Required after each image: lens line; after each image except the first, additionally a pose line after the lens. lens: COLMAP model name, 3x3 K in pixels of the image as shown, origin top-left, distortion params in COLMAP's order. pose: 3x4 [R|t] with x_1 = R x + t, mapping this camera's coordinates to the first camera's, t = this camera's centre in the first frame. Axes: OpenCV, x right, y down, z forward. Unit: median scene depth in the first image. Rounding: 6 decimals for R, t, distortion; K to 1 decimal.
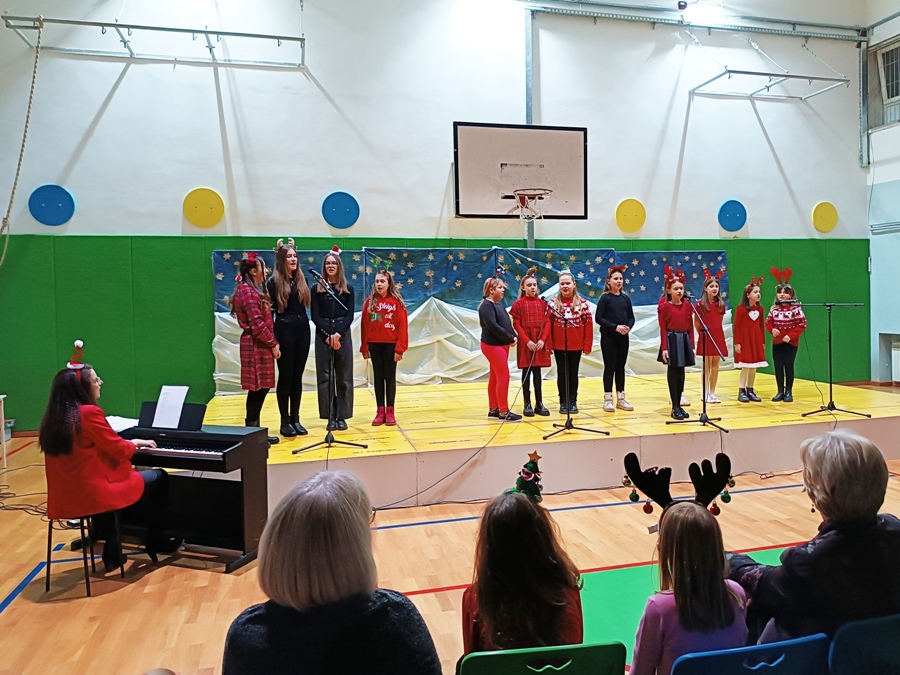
lens RADIAL K [[686.6, 0, 474.7], [0, 686.6, 313.3], [0, 0, 1]] dist [0.107753, -0.183863]
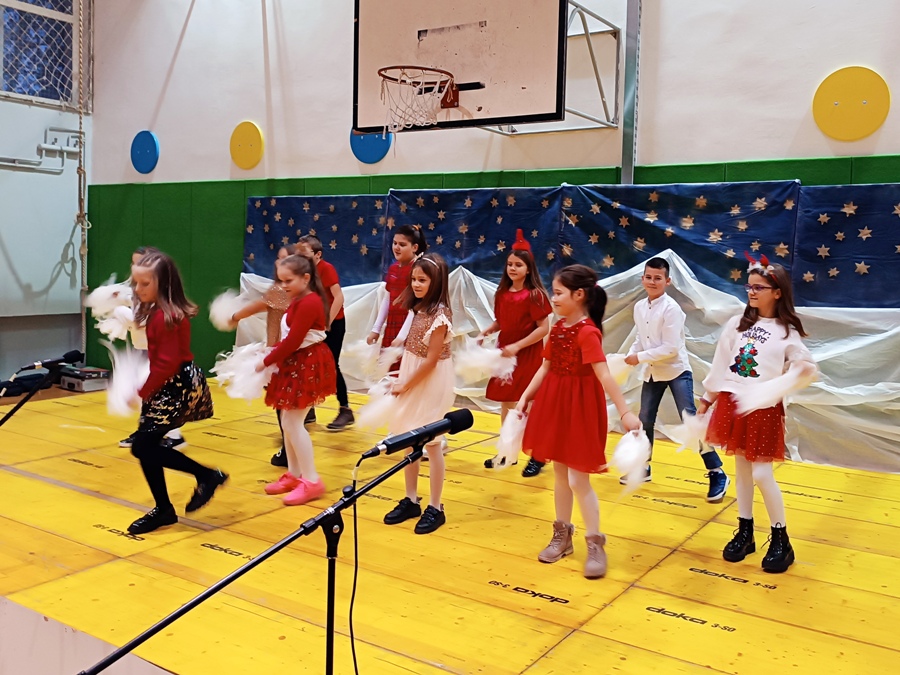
lens RADIAL K [[804.7, 0, 533.7], [0, 804.7, 280.7], [0, 0, 1]] dist [0.115518, -0.196180]
pose [[0.699888, 0.056296, -0.712031, 0.499000], [-0.054025, 0.998206, 0.025818, -0.032582], [0.712206, 0.020398, 0.701674, 0.522642]]
